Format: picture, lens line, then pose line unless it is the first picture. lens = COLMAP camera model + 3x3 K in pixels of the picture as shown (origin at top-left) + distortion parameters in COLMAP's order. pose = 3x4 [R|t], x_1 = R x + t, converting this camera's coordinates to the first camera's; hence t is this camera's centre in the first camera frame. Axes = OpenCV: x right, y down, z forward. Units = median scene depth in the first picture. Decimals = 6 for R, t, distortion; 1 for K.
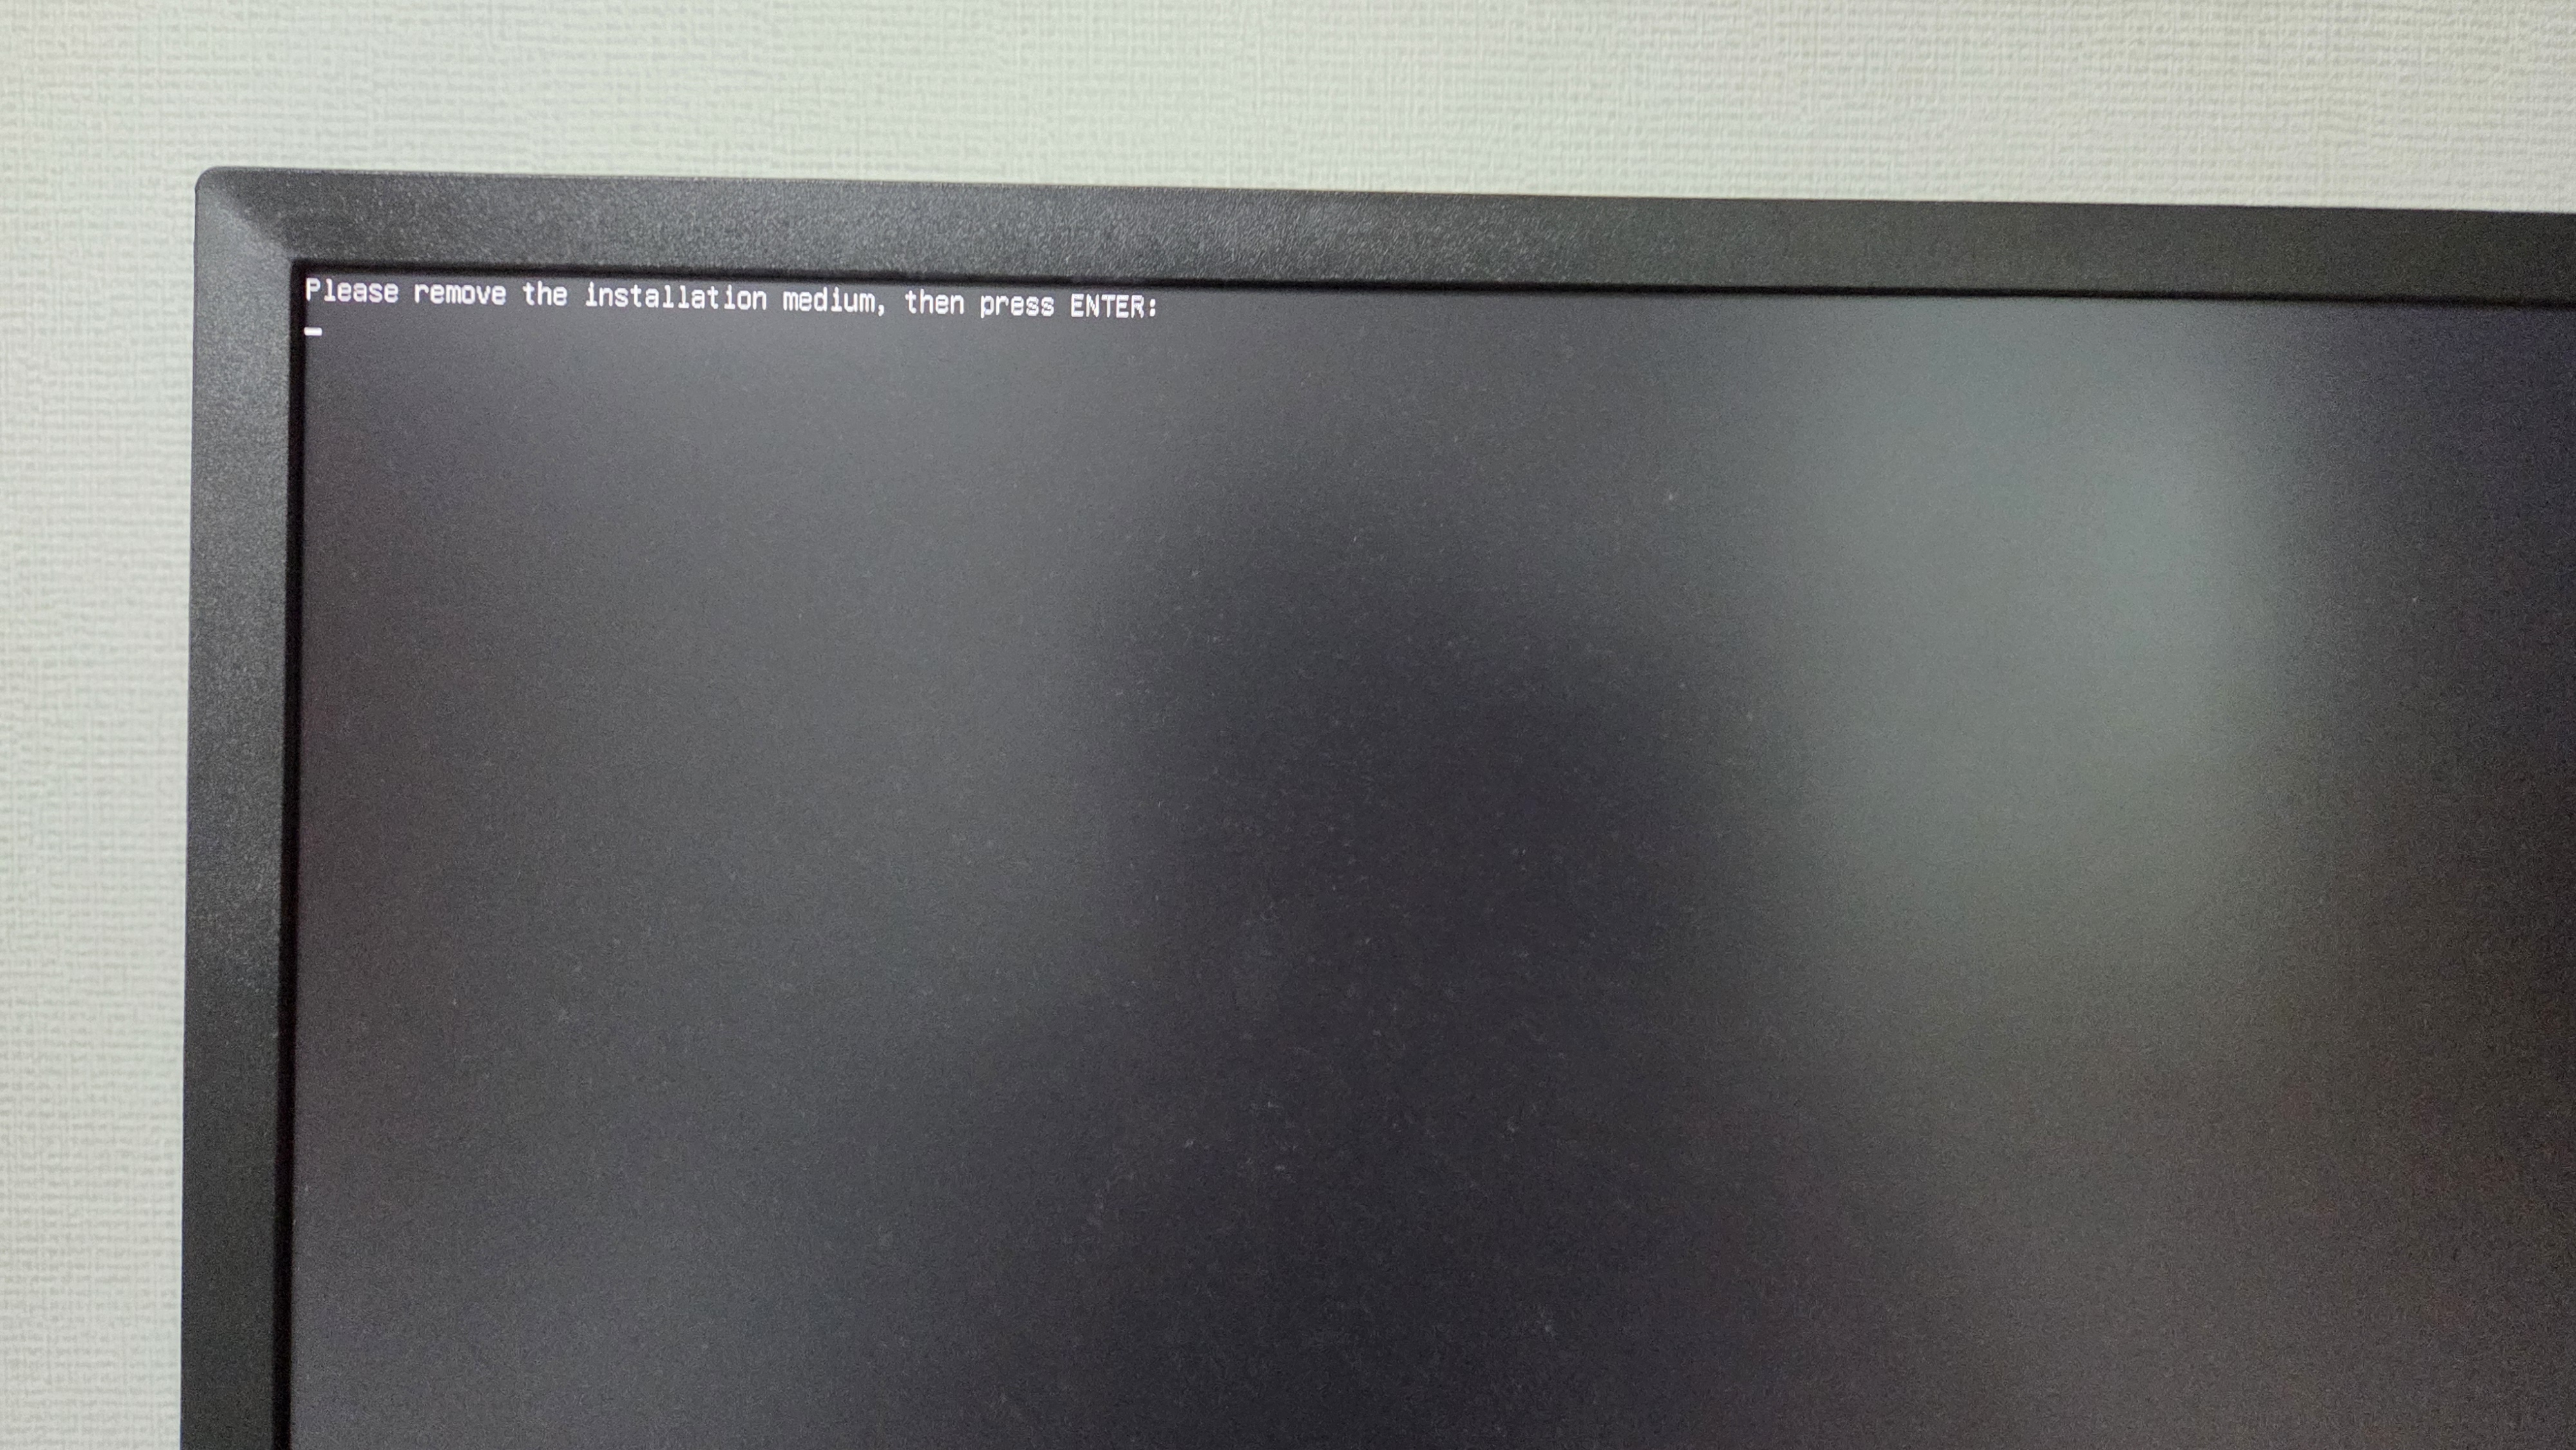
lens RADIAL K [[1769.2, 0, 1294.7], [0, 1769.2, 678.7], [0, 0, 1]] dist [0.043894, -0.059255]
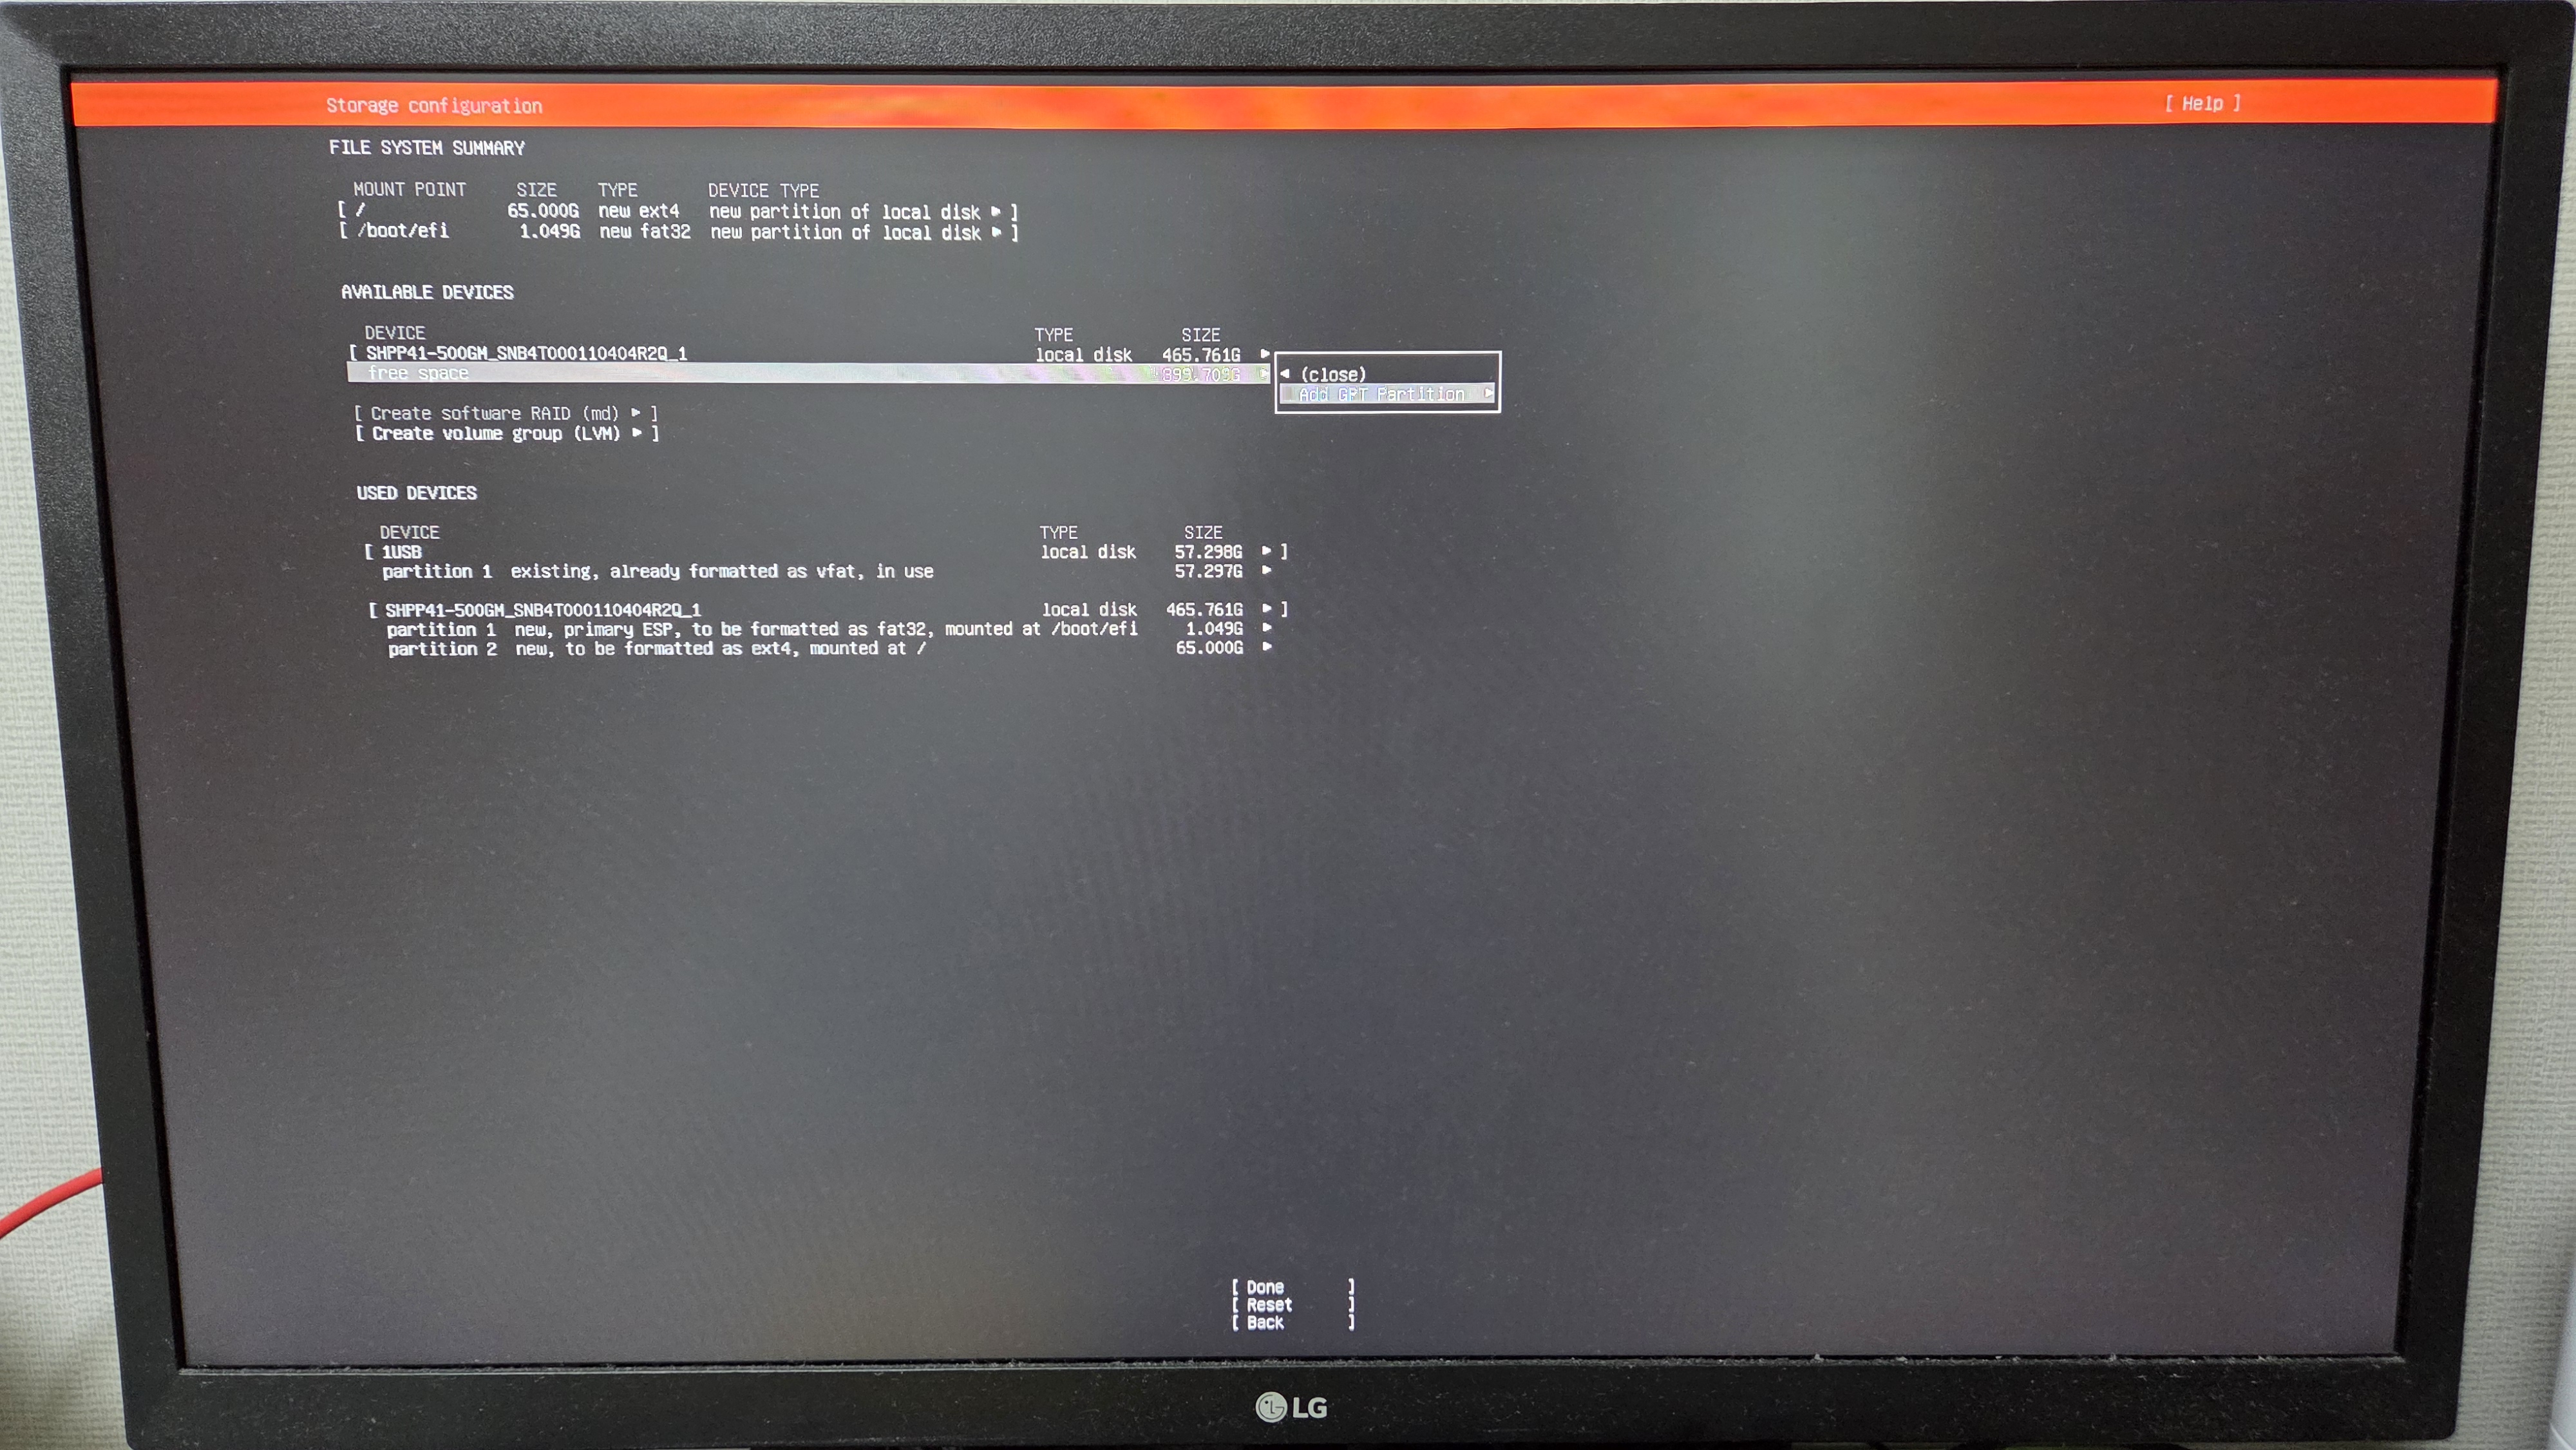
lens RADIAL K [[1778.4, 0, 1325.8], [0, 1778.4, 708.6], [0, 0, 1]] dist [0.053014, -0.061207]
pose [[0.999785, -0.011629, -0.017181, 0.376907], [0.013919, 0.990083, 0.139790, 0.075744], [0.015385, -0.139999, 0.990032, -0.400940]]
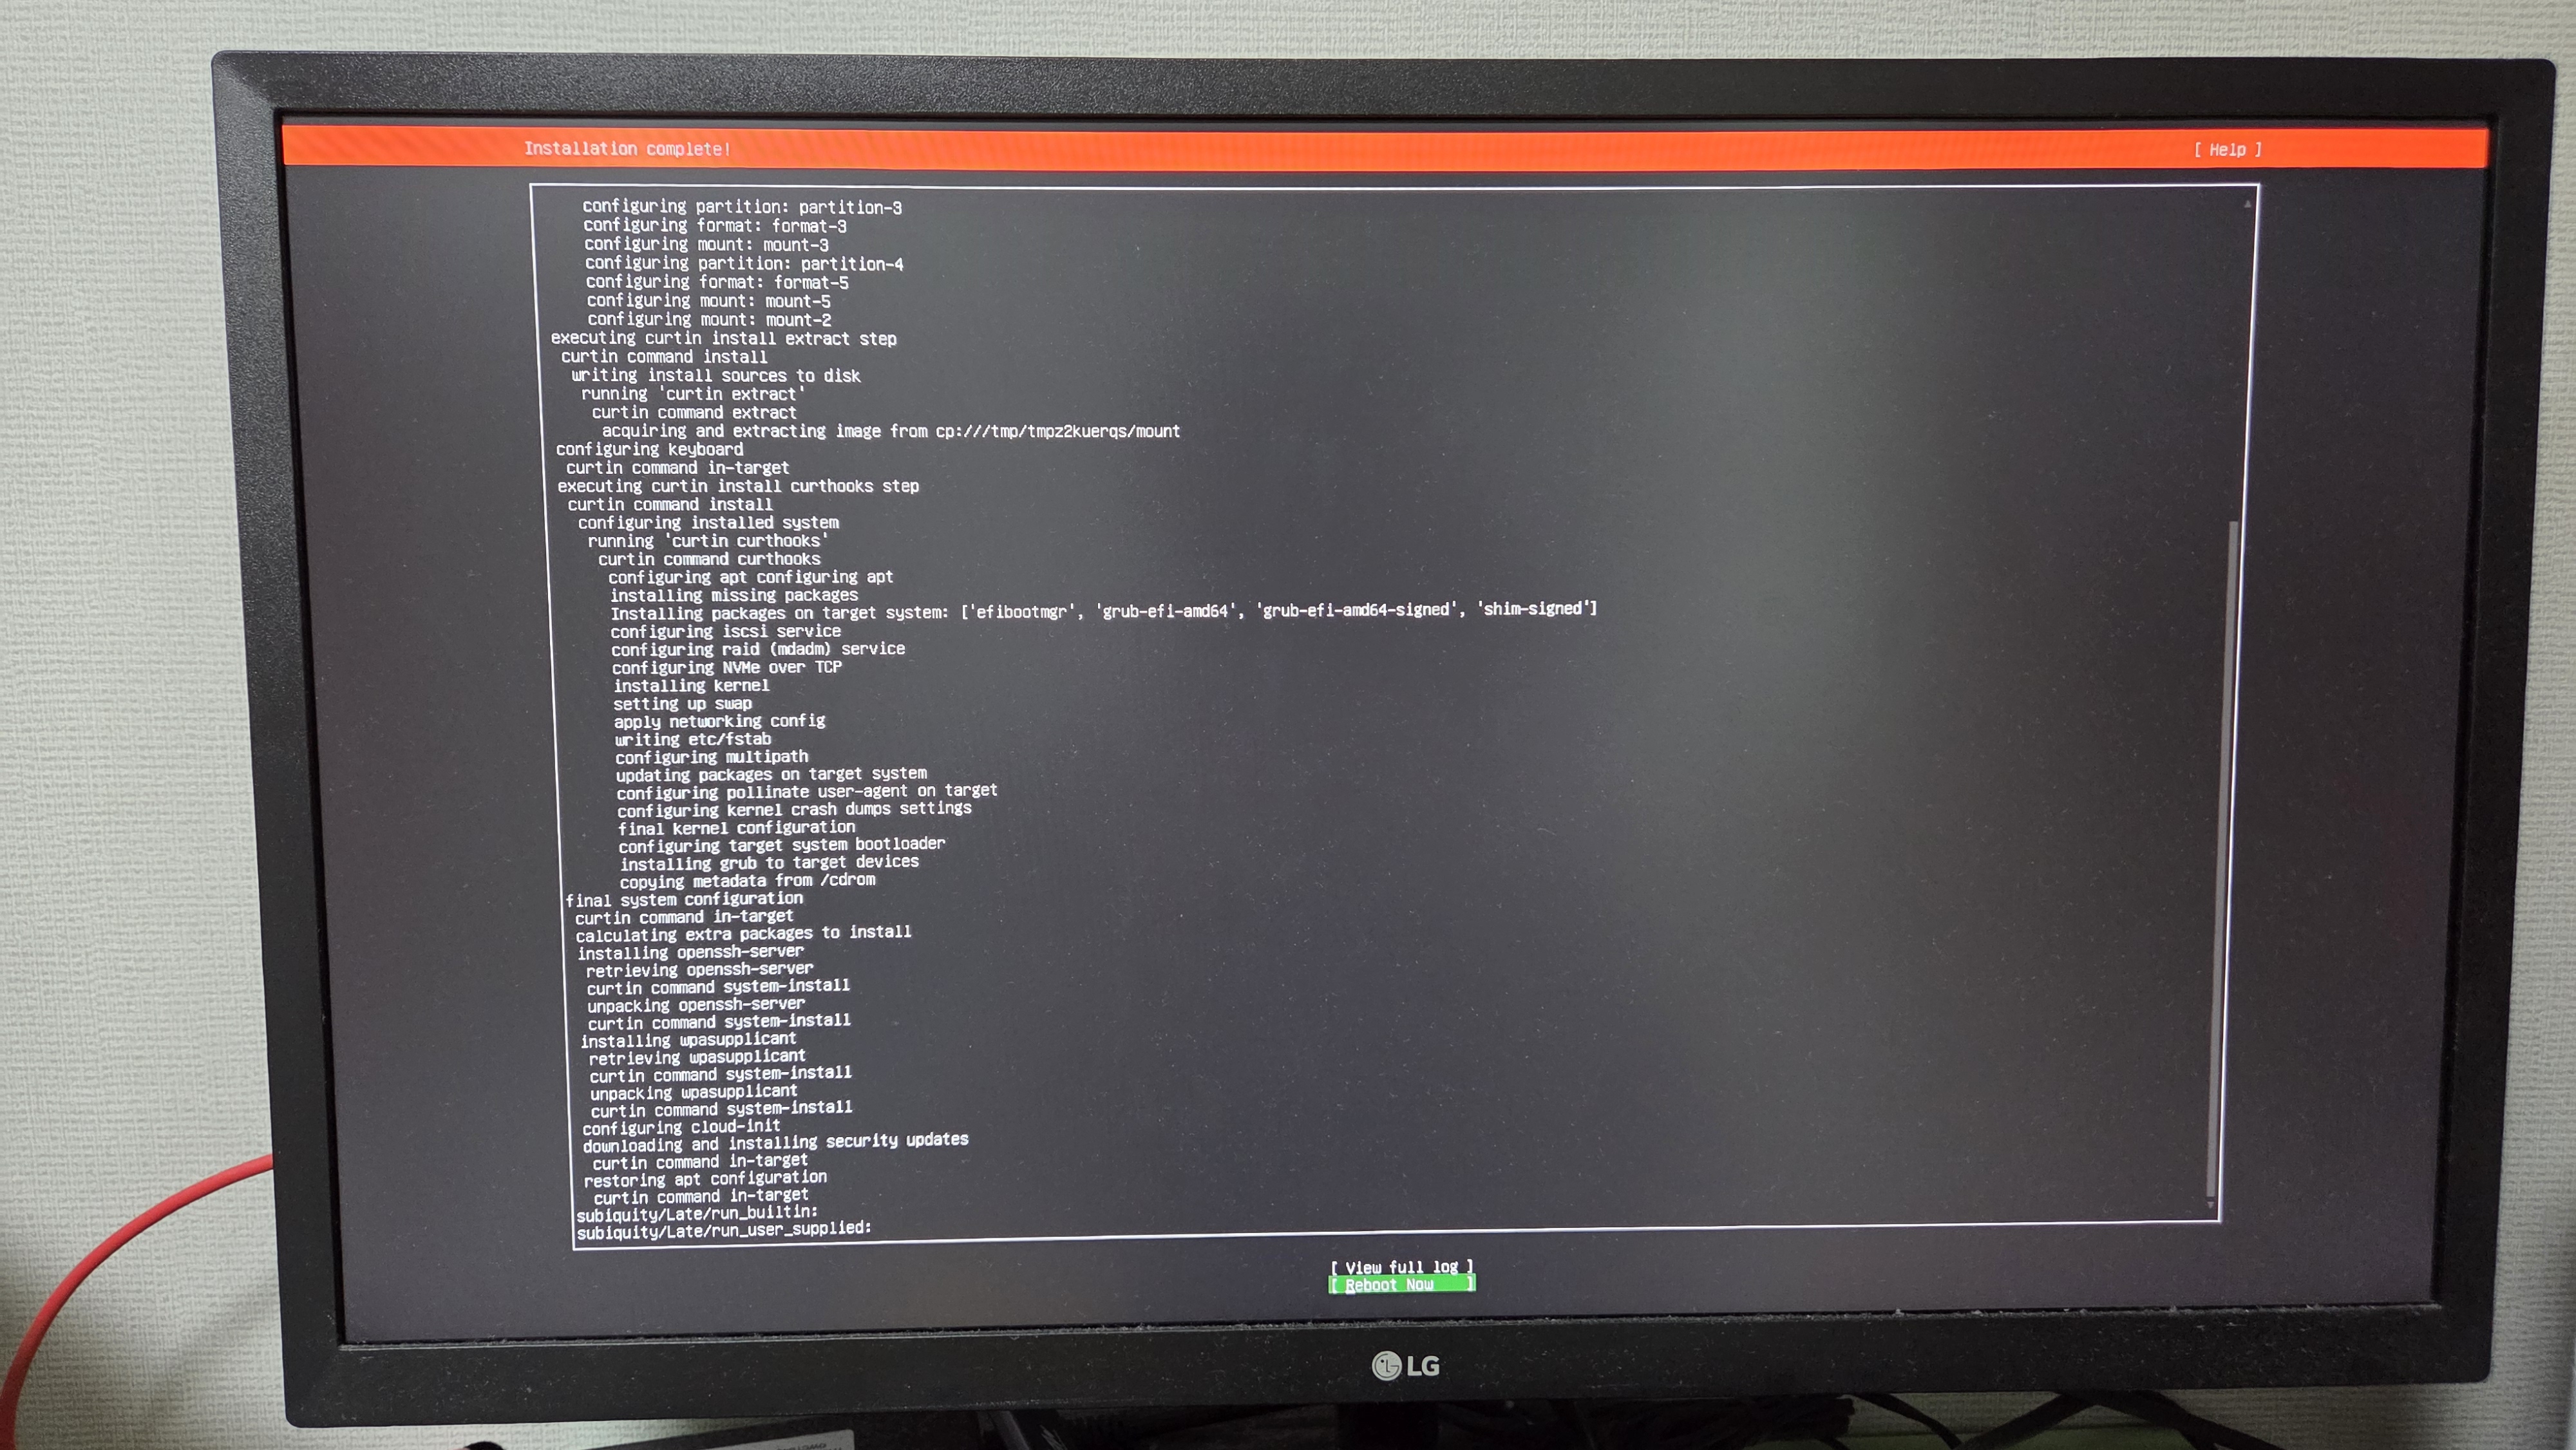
lens RADIAL K [[1788.9, 0, 1299.8], [0, 1788.9, 719.2], [0, 0, 1]] dist [0.056294, -0.066487]
pose [[0.999805, -0.017824, 0.008541, 0.250668], [0.016965, 0.995629, 0.091841, 0.132033], [-0.010140, -0.091678, 0.995737, -0.505356]]
